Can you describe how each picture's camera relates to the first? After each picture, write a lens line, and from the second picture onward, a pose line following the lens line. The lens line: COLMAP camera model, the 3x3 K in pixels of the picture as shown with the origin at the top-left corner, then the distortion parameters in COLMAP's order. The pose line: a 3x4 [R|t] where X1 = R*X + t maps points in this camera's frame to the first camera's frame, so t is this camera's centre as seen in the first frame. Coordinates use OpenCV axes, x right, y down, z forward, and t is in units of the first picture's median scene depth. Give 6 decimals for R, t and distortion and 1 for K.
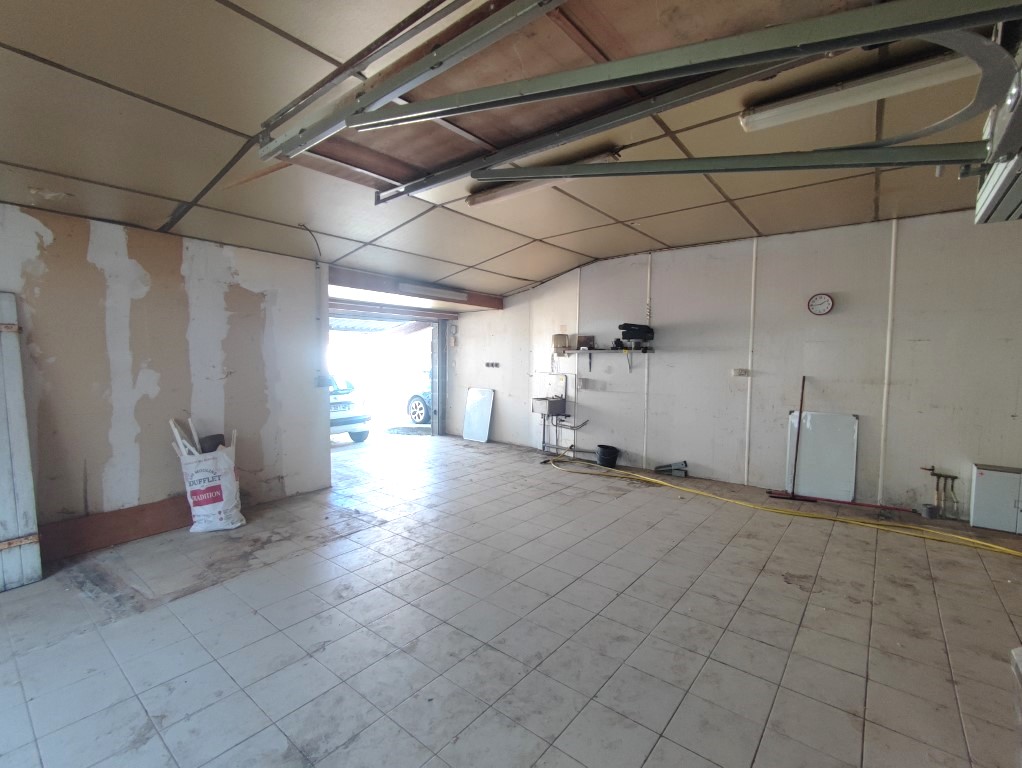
lens RADIAL K [[467.8, 0, 511.0], [0, 467.8, 384.0], [0, 0, 1]] dist [0.002488, 0.000365]
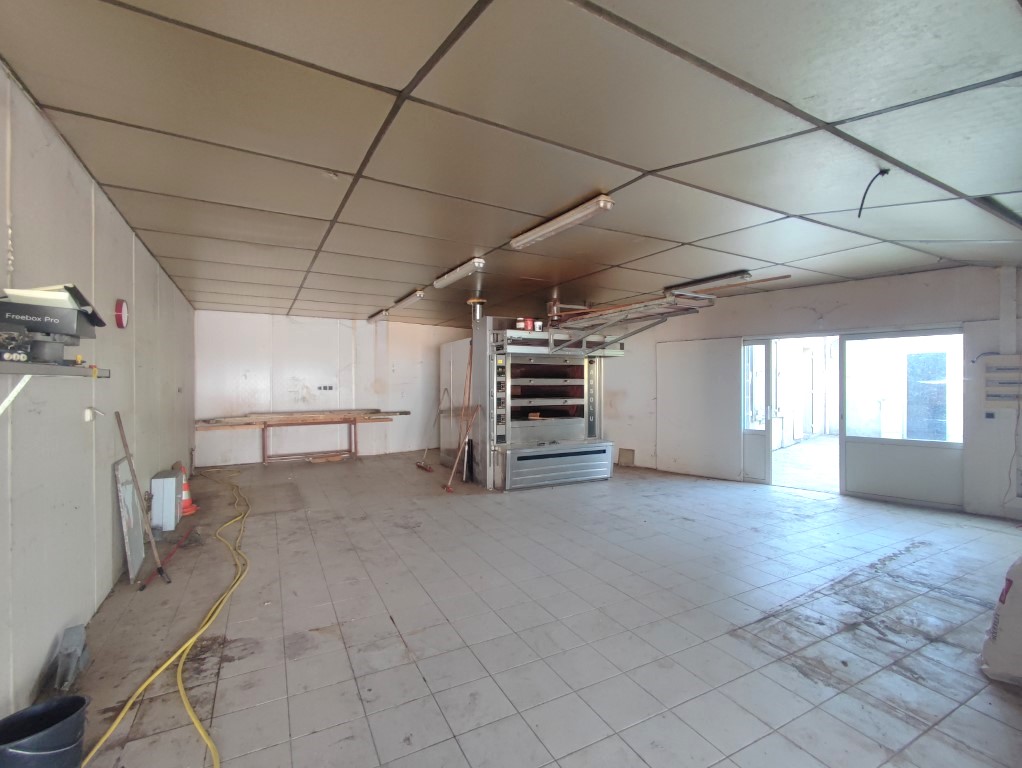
lens RADIAL K [[467.8, 0, 511.0], [0, 467.8, 384.0], [0, 0, 1]] dist [0.002488, 0.000365]
pose [[-0.917964, -0.008408, 0.396576, -0.256623], [0.016868, 0.998044, 0.060203, -0.119602], [-0.396306, 0.061954, -0.916026, 1.823568]]
